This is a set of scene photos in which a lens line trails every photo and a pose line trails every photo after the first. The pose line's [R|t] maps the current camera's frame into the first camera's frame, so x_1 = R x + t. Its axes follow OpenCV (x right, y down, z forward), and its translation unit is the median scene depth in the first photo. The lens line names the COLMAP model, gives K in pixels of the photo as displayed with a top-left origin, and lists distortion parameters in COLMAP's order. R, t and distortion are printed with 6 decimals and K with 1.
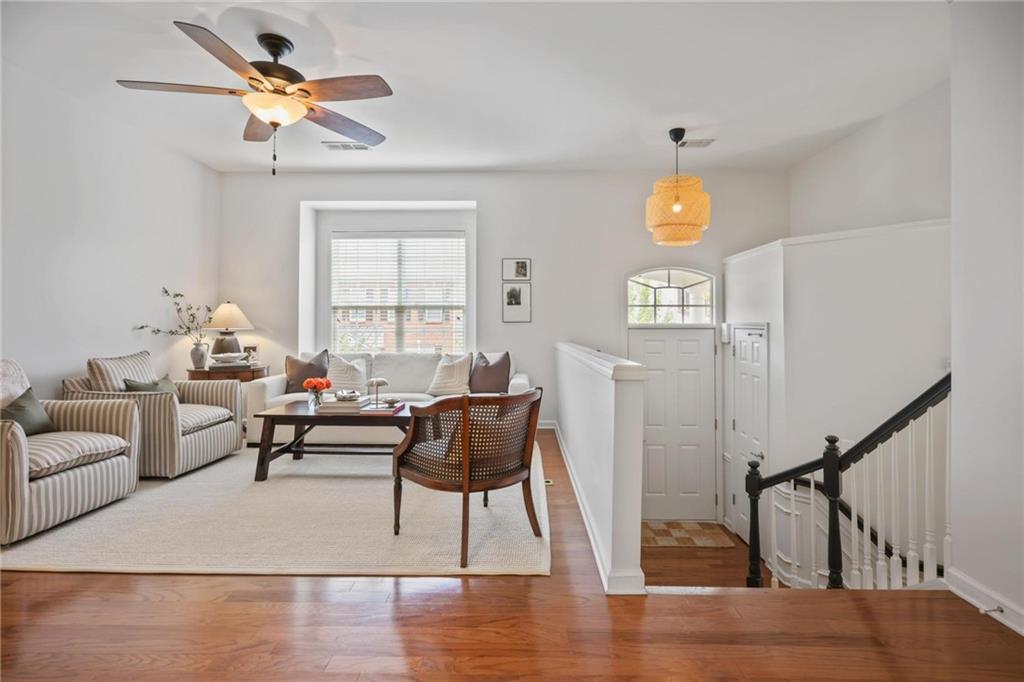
lens RADIAL K [[482.7, 0, 512.6], [0, 482.7, 321.9], [0, 0, 1]] dist [0.005510, 0.000098]
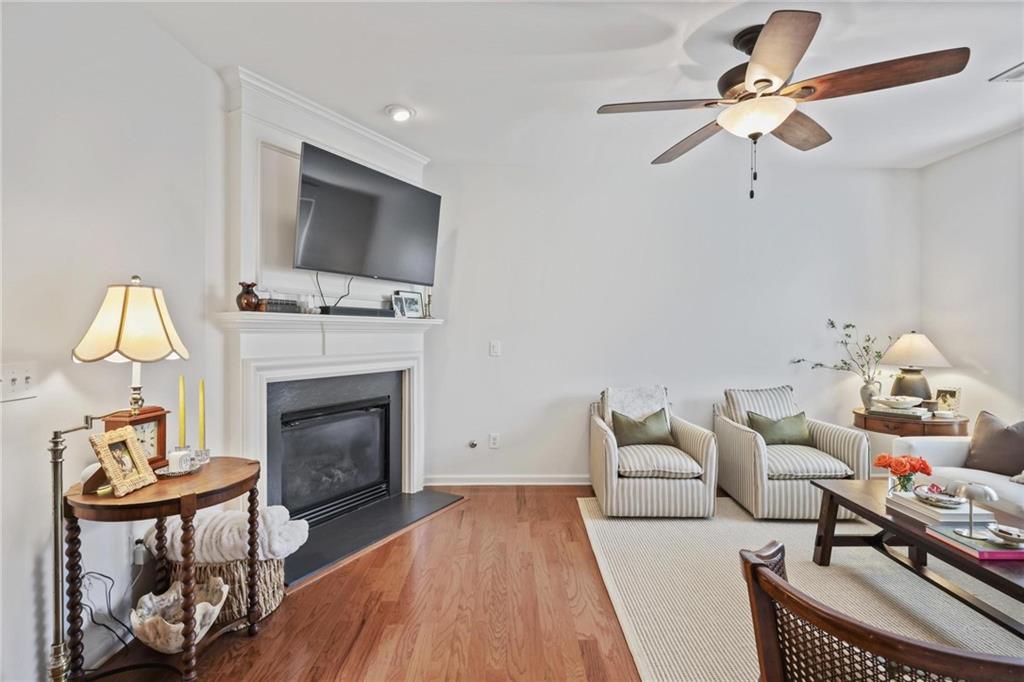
lens RADIAL K [[482.7, 0, 517.3], [0, 482.7, 336.7], [0, 0, 1]] dist [0.005510, 0.000098]
pose [[0.046258, 0.005167, -0.998916, 0.181313], [0.003529, 0.999980, 0.005336, -0.040230], [0.998923, -0.003772, 0.046239, 0.316625]]
